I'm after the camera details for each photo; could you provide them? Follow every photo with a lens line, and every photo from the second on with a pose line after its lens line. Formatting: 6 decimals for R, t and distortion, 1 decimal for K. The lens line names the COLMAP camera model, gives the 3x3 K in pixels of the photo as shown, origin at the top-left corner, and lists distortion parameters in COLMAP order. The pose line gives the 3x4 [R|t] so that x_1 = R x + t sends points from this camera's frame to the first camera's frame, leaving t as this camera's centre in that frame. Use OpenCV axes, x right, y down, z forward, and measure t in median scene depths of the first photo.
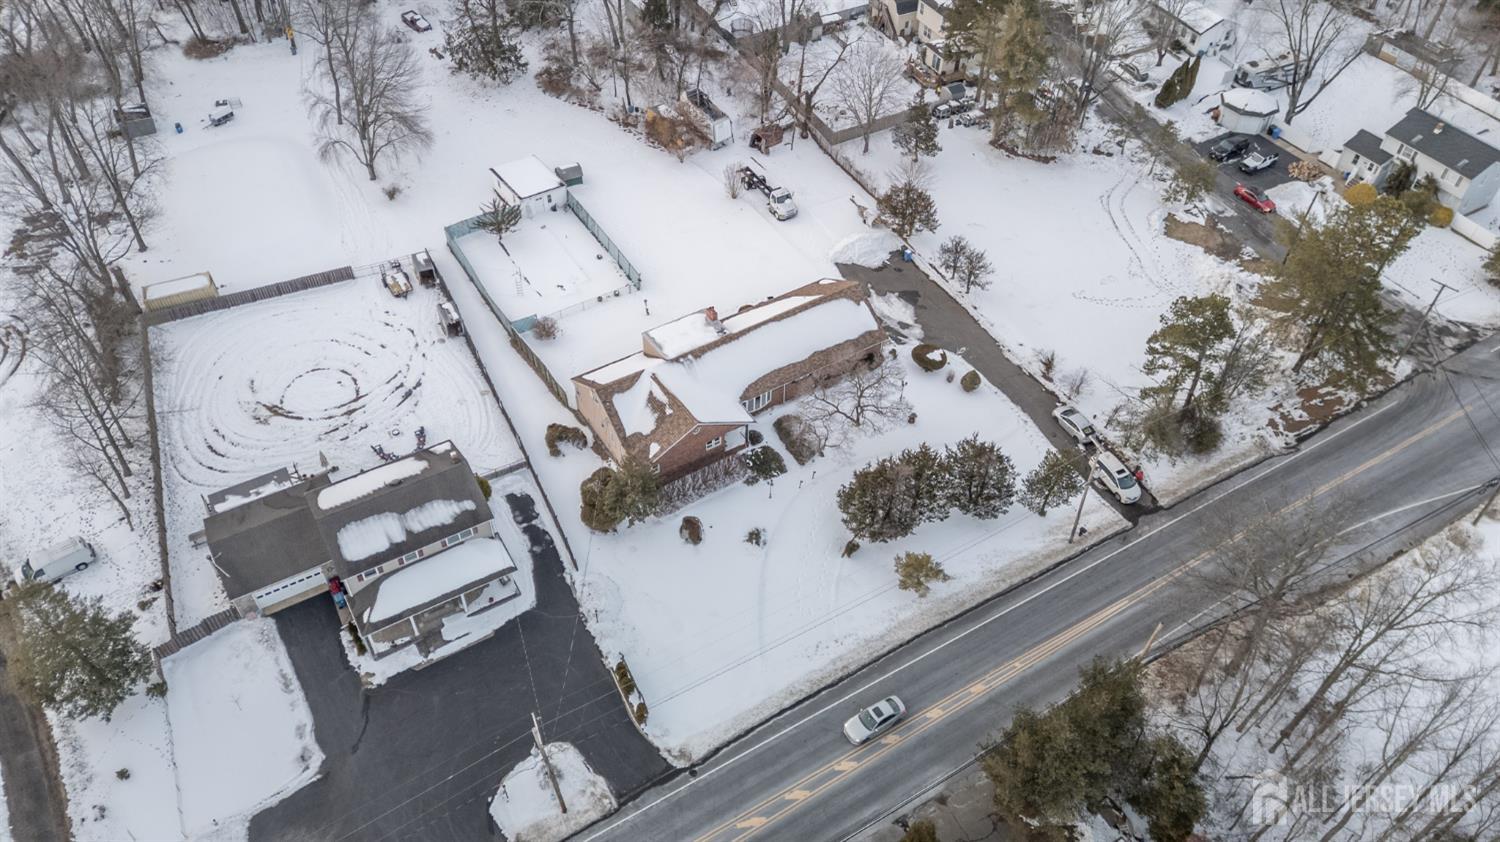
lens RADIAL K [[1079.3, 0, 750.0], [0, 1079.3, 421.0], [0, 0, 1]] dist [0.062427, -0.007295]
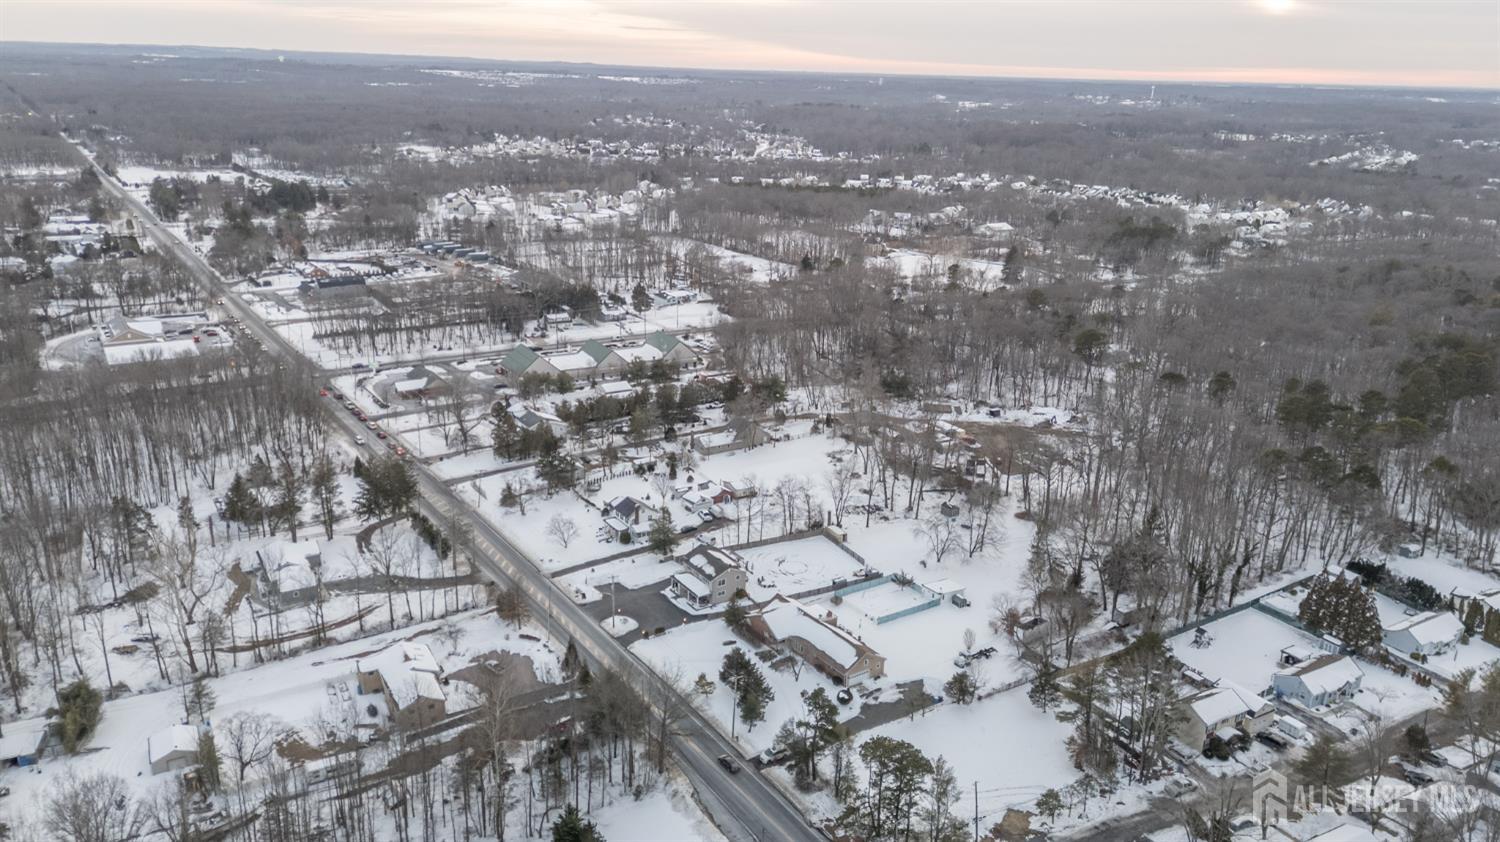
lens RADIAL K [[1079.3, 0, 750.0], [0, 1079.3, 421.0], [0, 0, 1]] dist [0.062427, -0.007295]
pose [[0.053747, 0.292623, -0.954716, 1.793628], [-0.741569, 0.651985, 0.158087, -0.540514], [0.668720, 0.699491, 0.252042, 0.080824]]
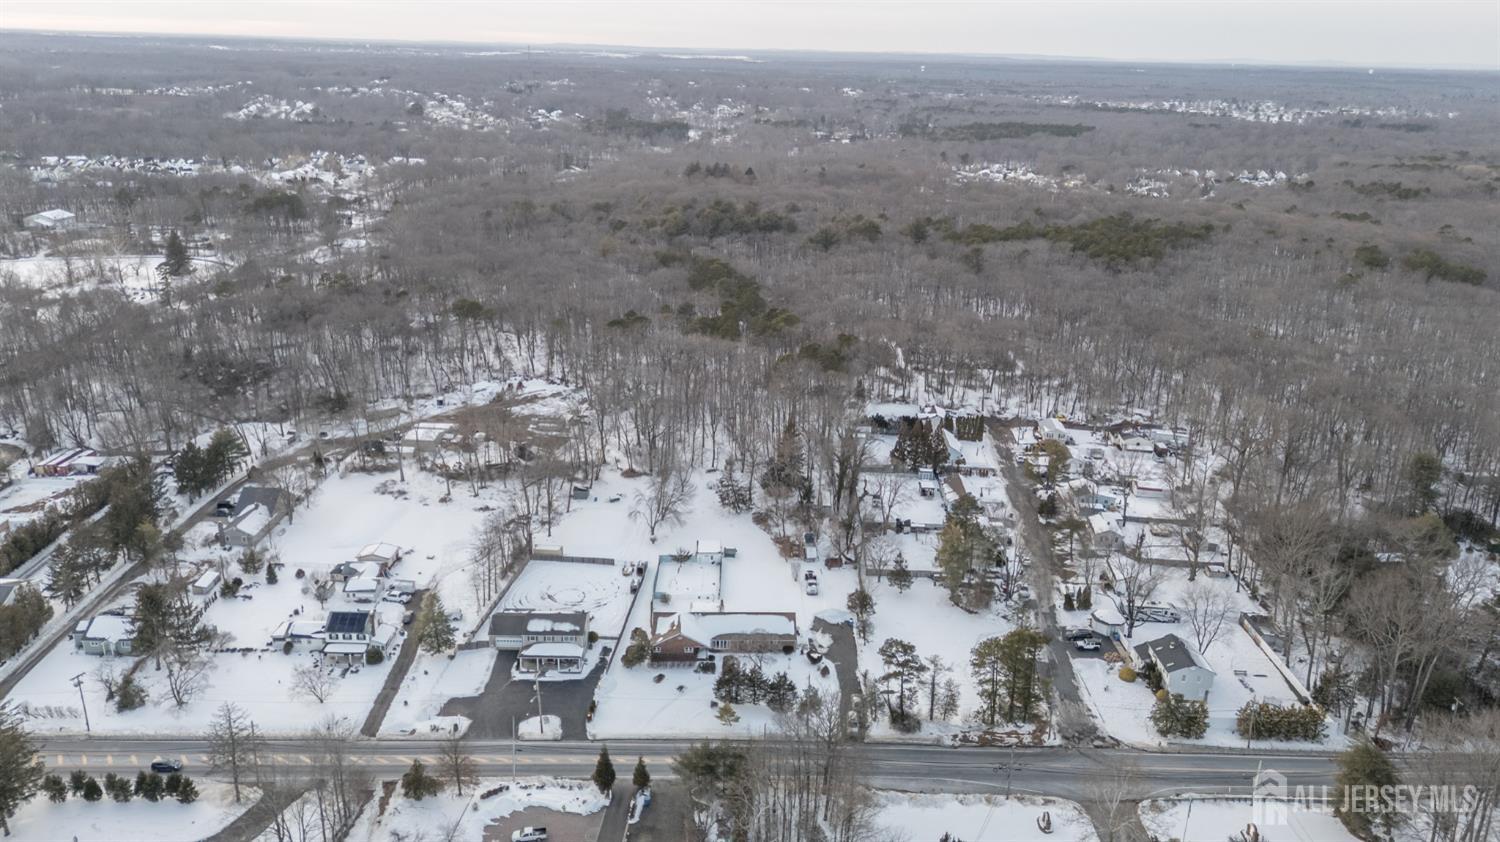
lens RADIAL K [[1079.3, 0, 750.0], [0, 1079.3, 421.0], [0, 0, 1]] dist [0.062427, -0.007295]
pose [[0.857387, 0.167853, -0.486532, 0.955075], [-0.376638, 0.848885, -0.370861, 0.354466], [0.350760, 0.501218, 0.791043, -0.834260]]
